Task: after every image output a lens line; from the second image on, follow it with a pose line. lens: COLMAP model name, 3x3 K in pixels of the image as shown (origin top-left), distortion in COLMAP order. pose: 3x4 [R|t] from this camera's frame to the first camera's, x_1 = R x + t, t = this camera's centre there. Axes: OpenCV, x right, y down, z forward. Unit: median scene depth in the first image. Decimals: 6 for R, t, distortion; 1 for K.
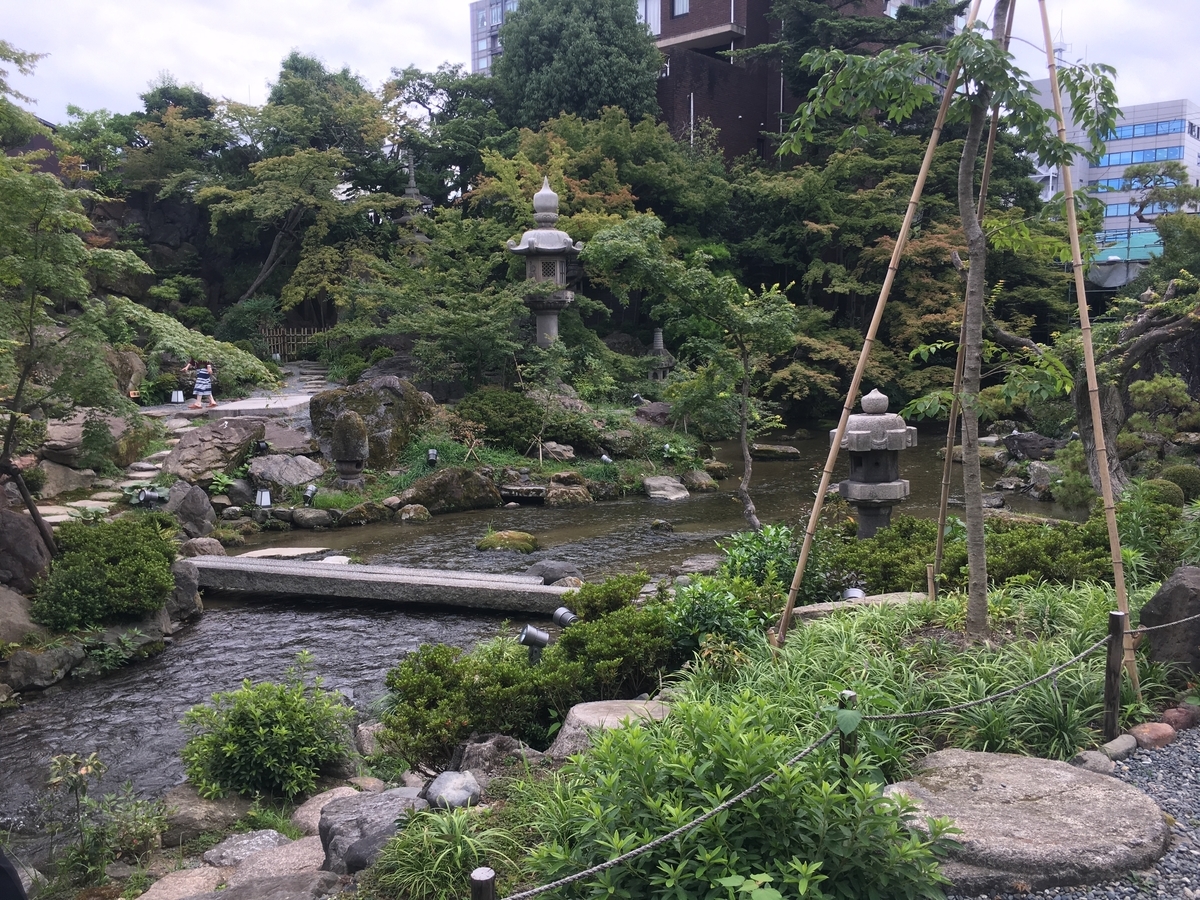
lens RADIAL K [[1019.7, 0, 600.0], [0, 1019.7, 450.0], [0, 0, 1]] dist [0.050562, -0.006154]
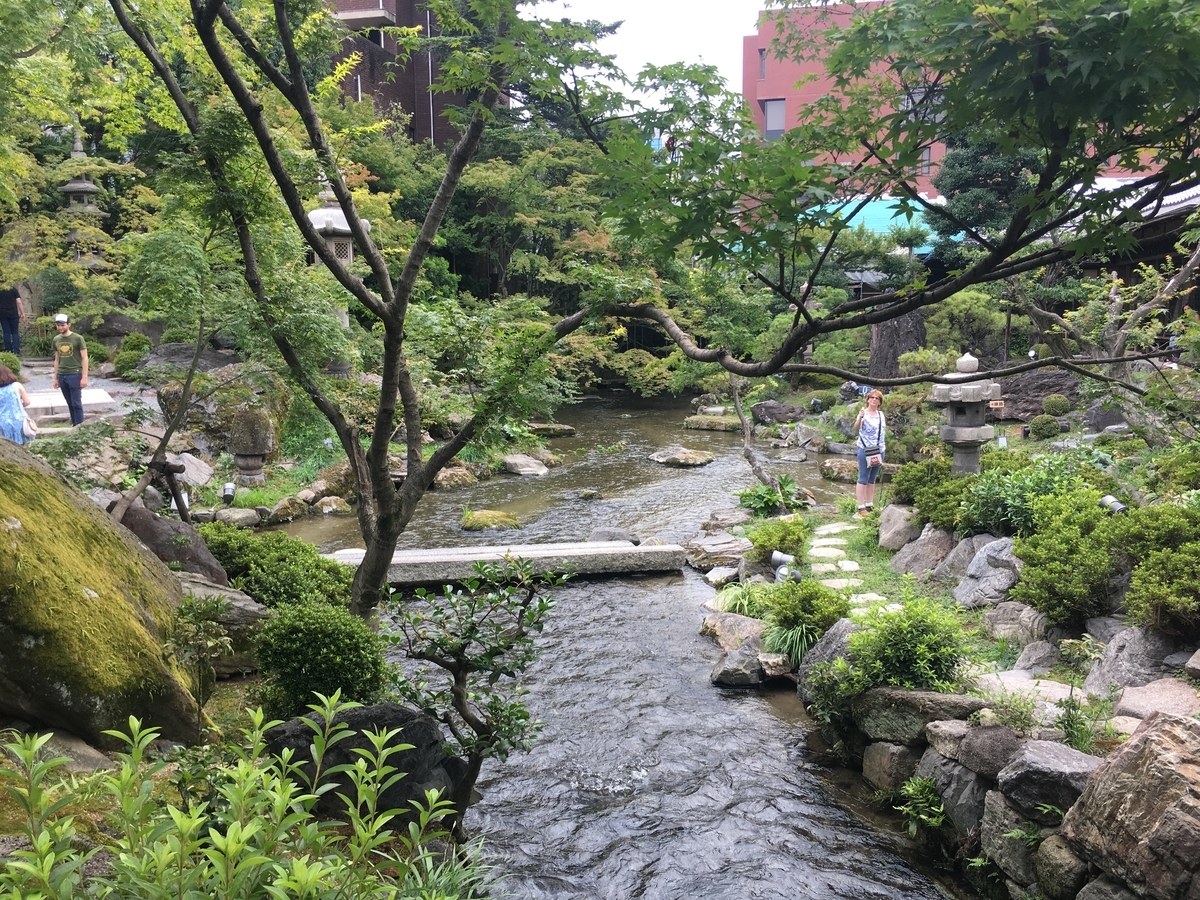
lens RADIAL K [[1019.7, 0, 600.0], [0, 1019.7, 450.0], [0, 0, 1]] dist [0.050562, -0.006154]
pose [[0.891902, -0.060539, 0.448158, -0.214321], [0.057093, 0.998144, 0.021209, 0.002584], [-0.448610, 0.006670, 0.893703, 0.024635]]
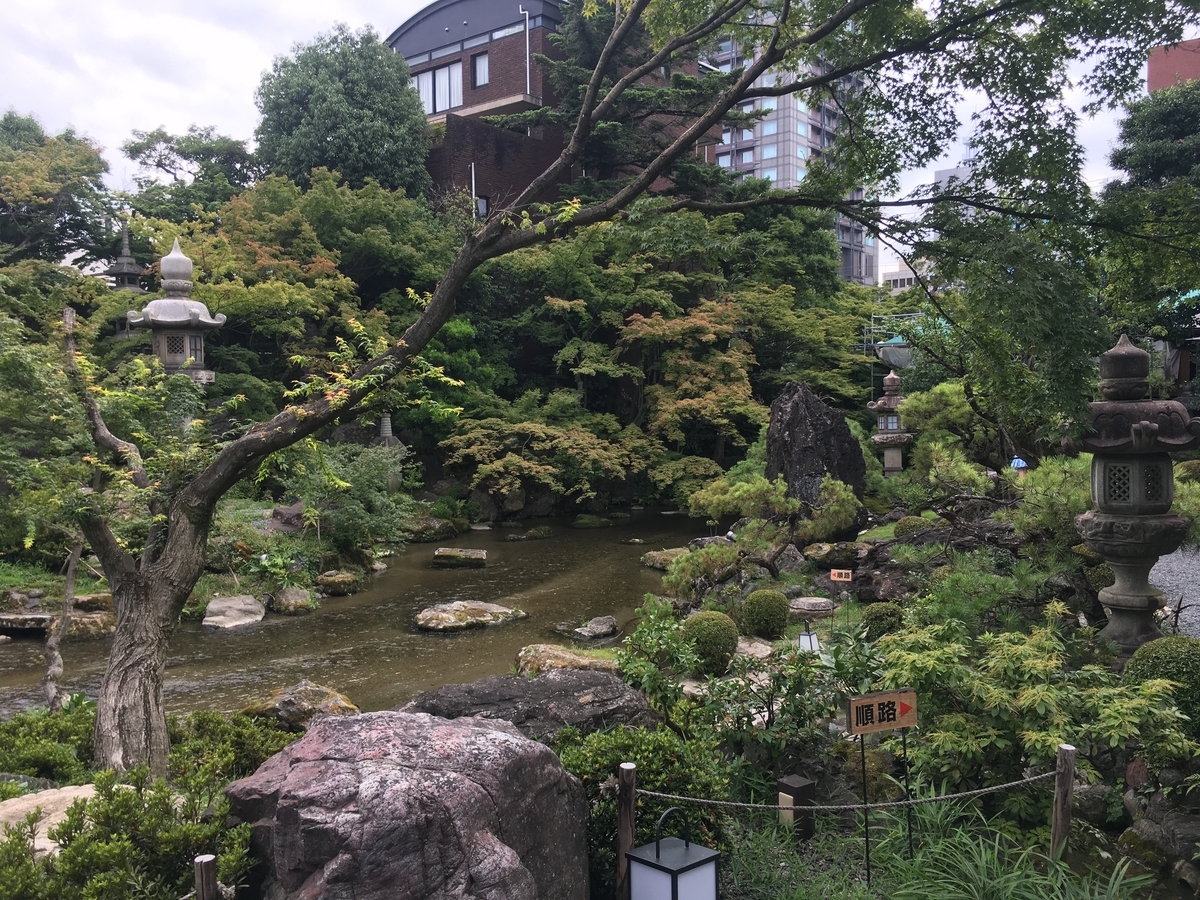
lens RADIAL K [[1019.7, 0, 600.0], [0, 1019.7, 450.0], [0, 0, 1]] dist [0.050562, -0.006154]
pose [[0.999284, -0.000938, 0.037826, 0.216608], [0.003974, 0.996765, -0.080273, -0.015899], [-0.037628, 0.080366, 0.996055, 0.113127]]
